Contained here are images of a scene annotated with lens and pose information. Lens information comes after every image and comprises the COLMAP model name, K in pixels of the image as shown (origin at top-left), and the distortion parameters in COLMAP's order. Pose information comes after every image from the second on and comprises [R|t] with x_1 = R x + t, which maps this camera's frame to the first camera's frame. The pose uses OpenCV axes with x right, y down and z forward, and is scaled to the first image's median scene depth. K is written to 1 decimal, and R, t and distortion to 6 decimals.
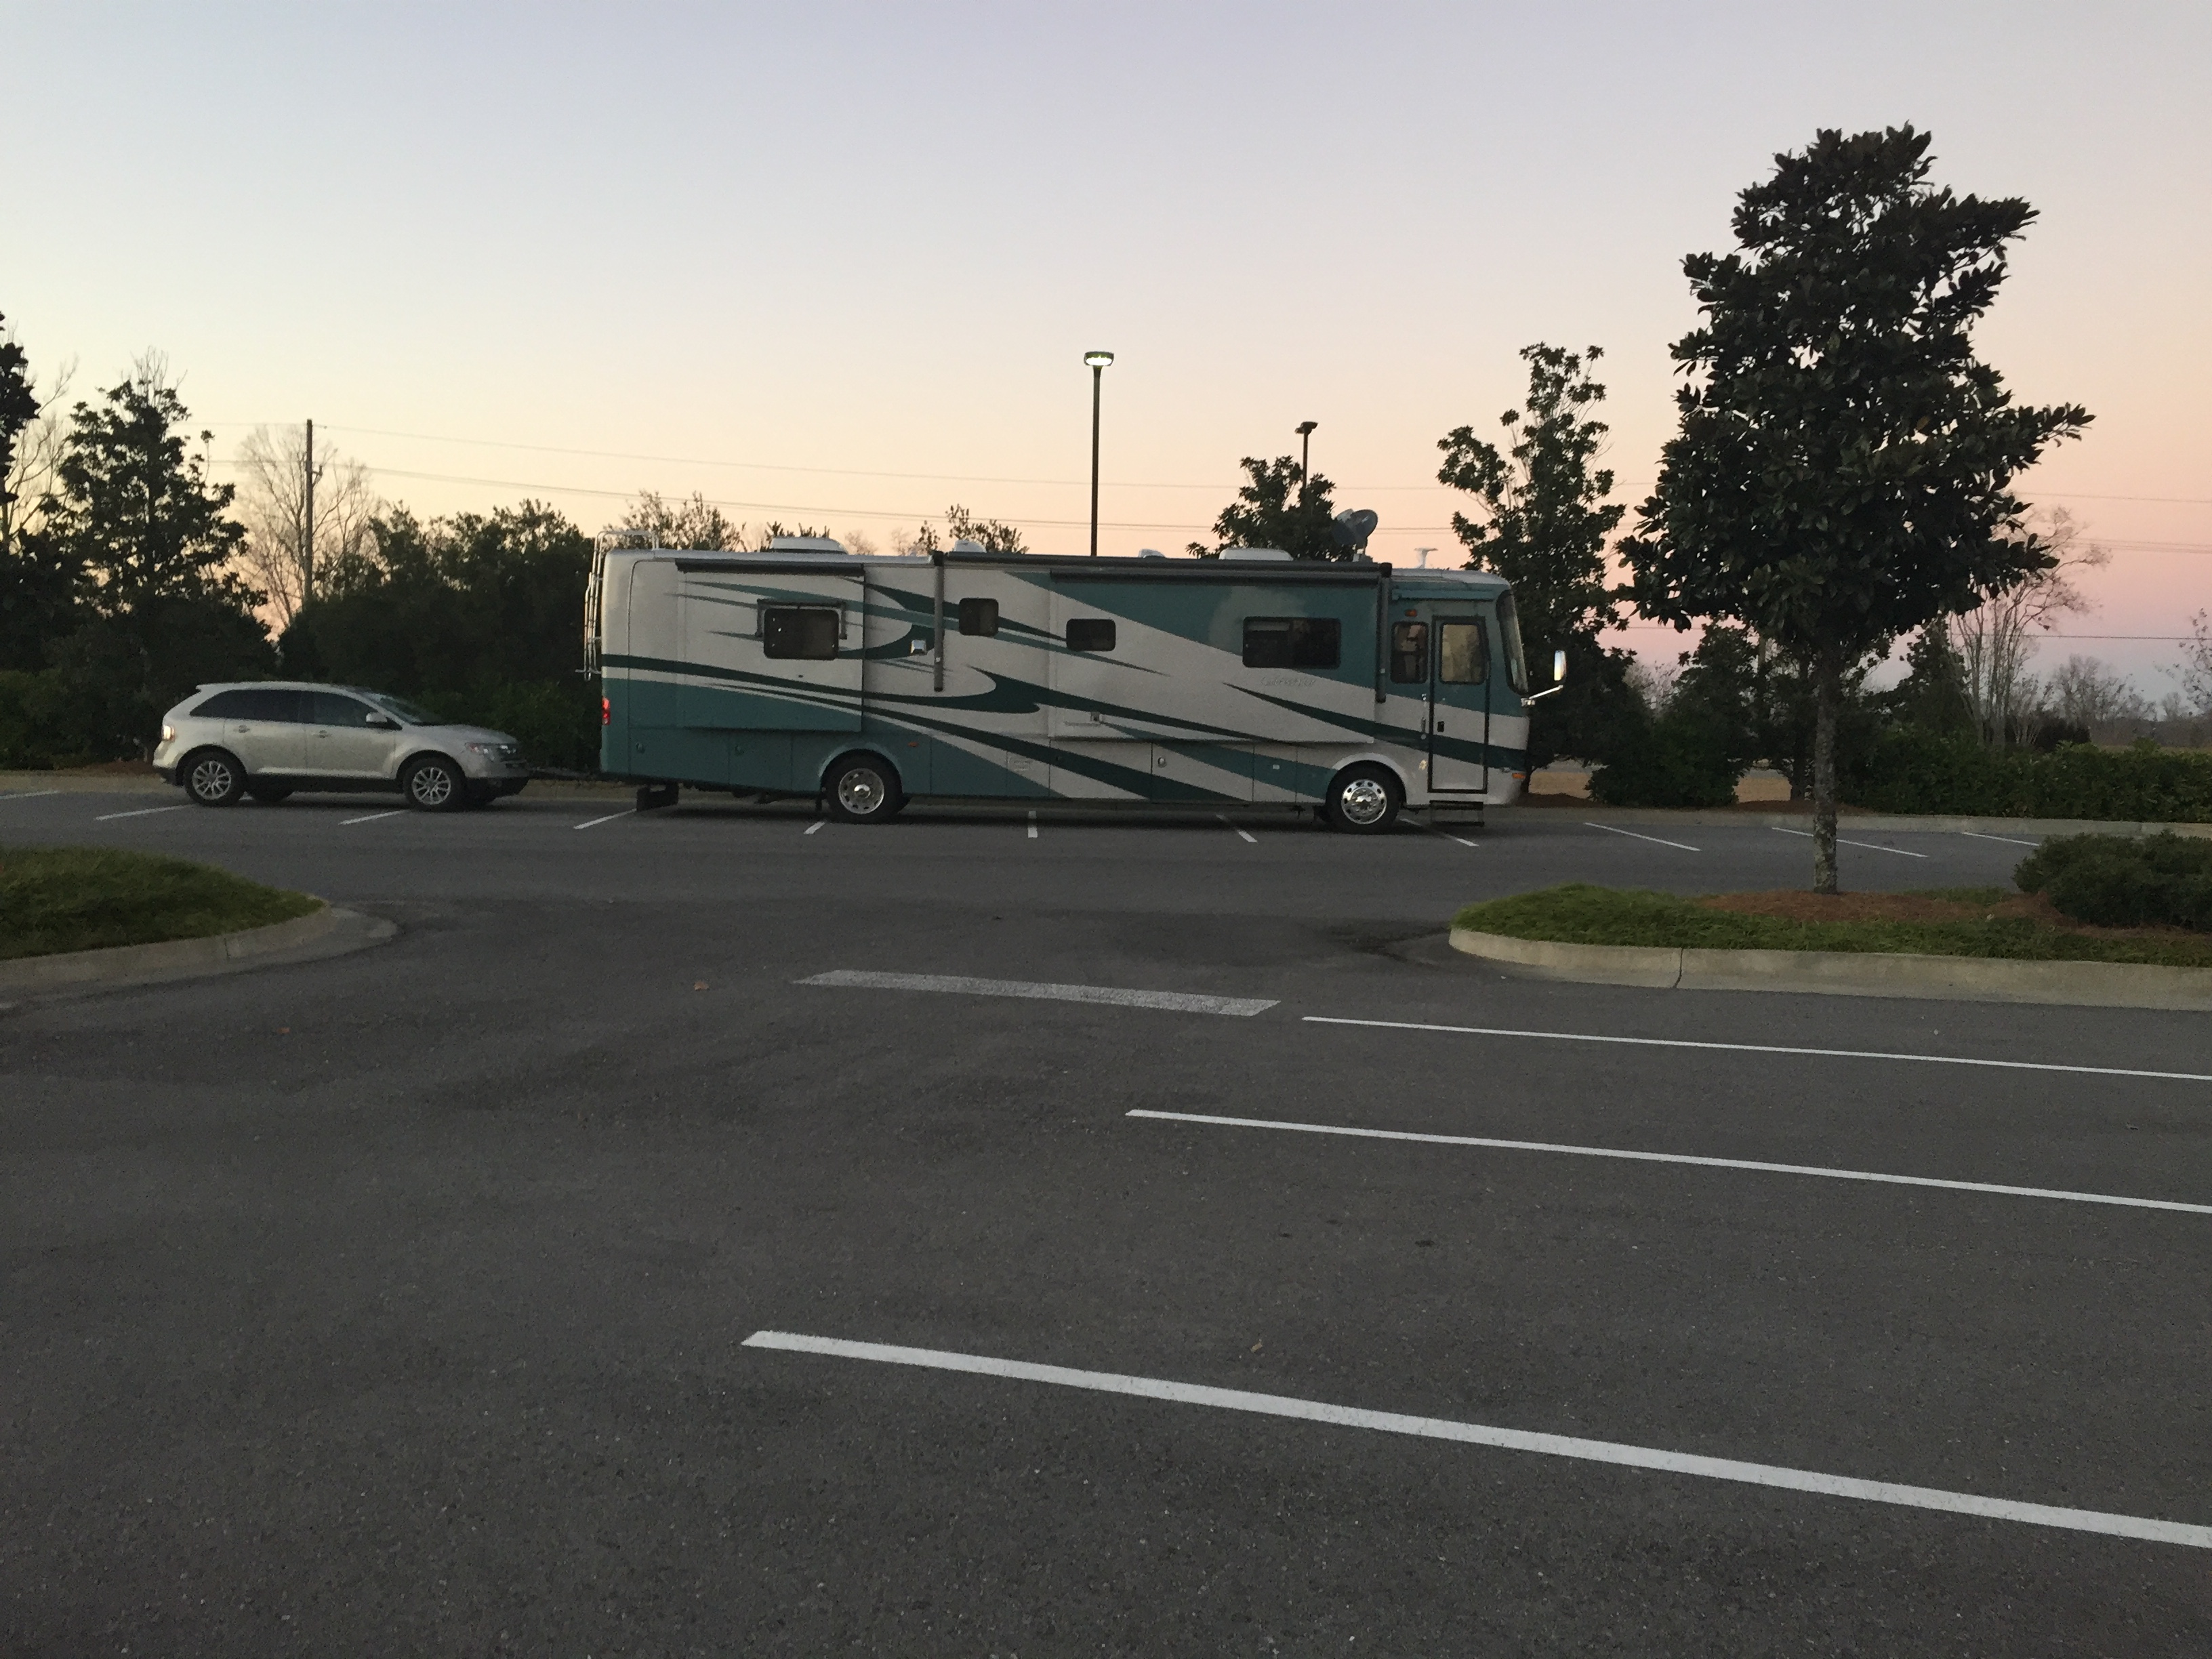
lens RADIAL K [[1868.0, 0, 1105.8], [0, 1868.0, 813.8], [0, 0, 1]] dist [0.075999, -0.131578]
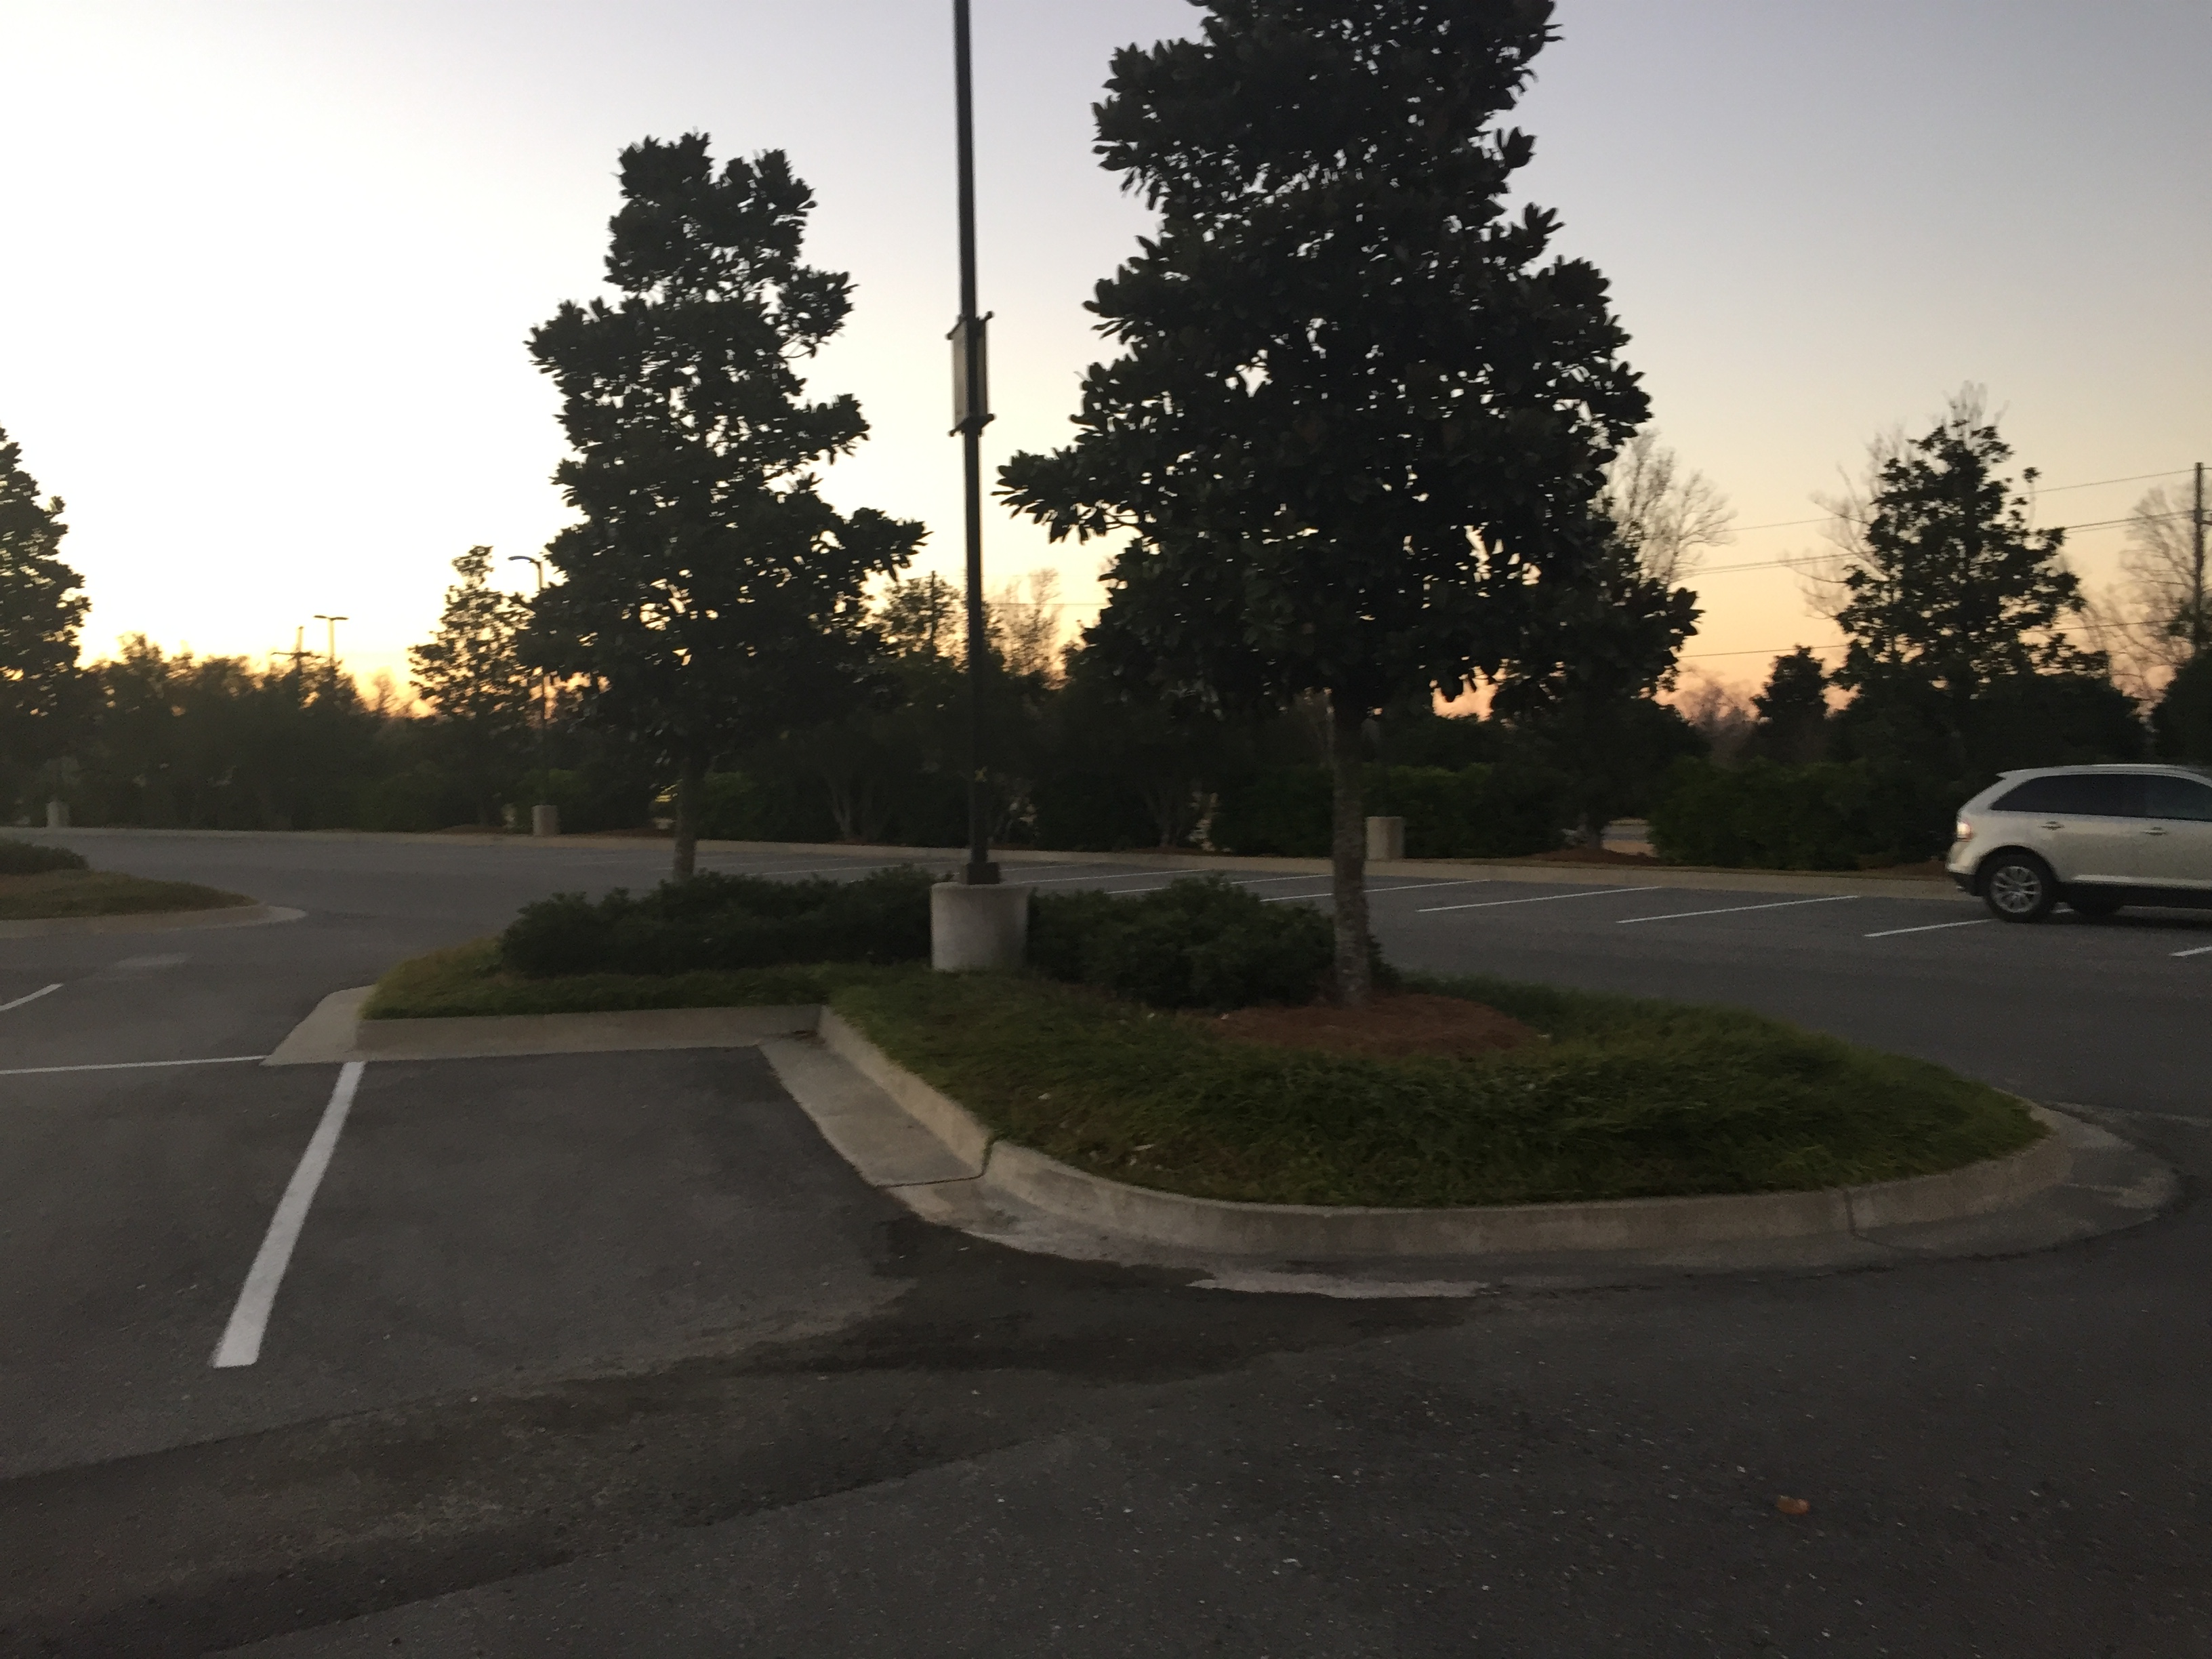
lens RADIAL K [[1868.0, 0, 1105.8], [0, 1868.0, 813.8], [0, 0, 1]] dist [0.075999, -0.131578]
pose [[0.594444, -0.012273, -0.804044, -0.048555], [-0.023715, 0.999181, -0.032784, -0.012463], [0.803787, 0.038556, 0.593666, 0.180044]]
